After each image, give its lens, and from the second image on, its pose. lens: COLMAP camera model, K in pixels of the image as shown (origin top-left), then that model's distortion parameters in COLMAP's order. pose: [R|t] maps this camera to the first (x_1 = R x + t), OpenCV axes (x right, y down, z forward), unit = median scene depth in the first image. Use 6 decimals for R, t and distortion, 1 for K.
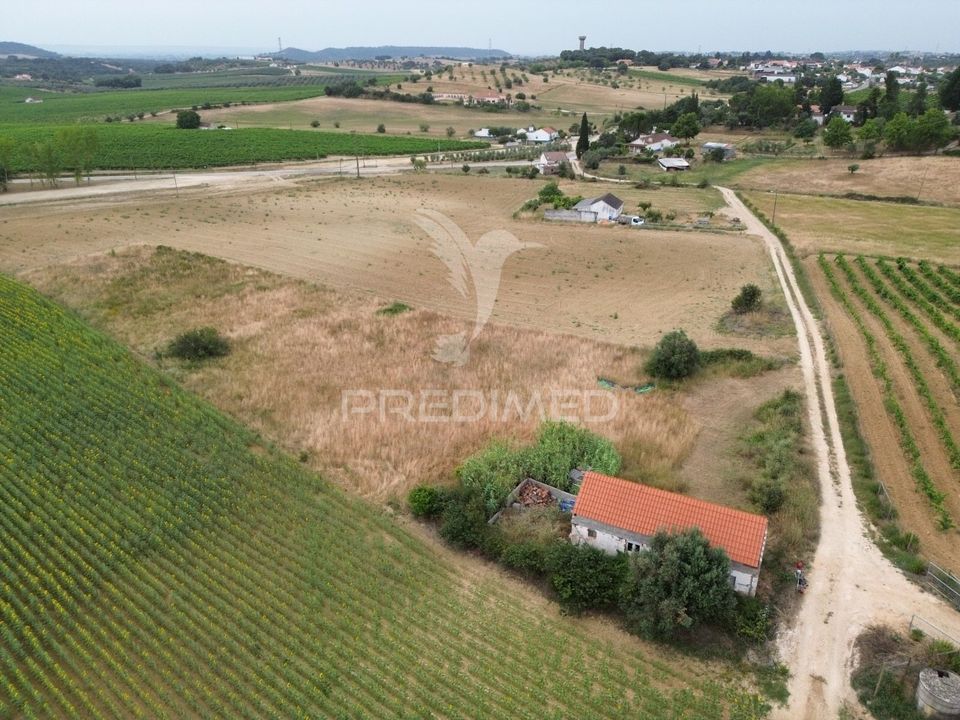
lens RADIAL K [[768.3, 0, 480.0], [0, 768.3, 360.0], [0, 0, 1]] dist [0.059806, -0.054586]
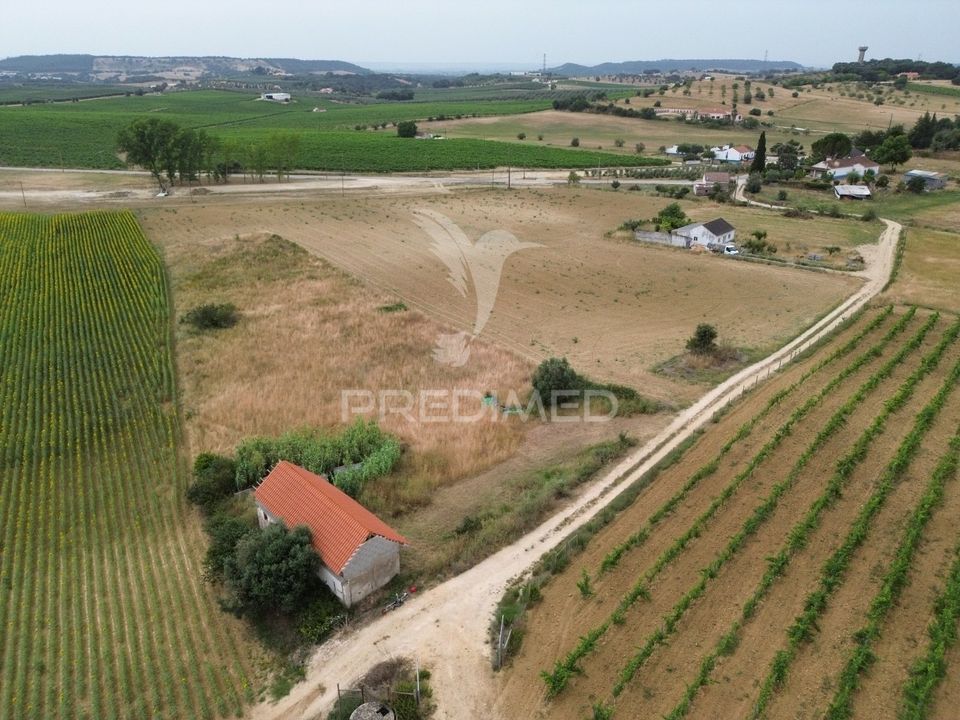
lens RADIAL K [[768.3, 0, 480.0], [0, 768.3, 360.0], [0, 0, 1]] dist [0.059806, -0.054586]
pose [[0.915115, 0.140833, -0.377796, 0.211092], [-0.146326, 0.989133, 0.014286, -0.013797], [0.375703, 0.042208, 0.925778, 0.026529]]
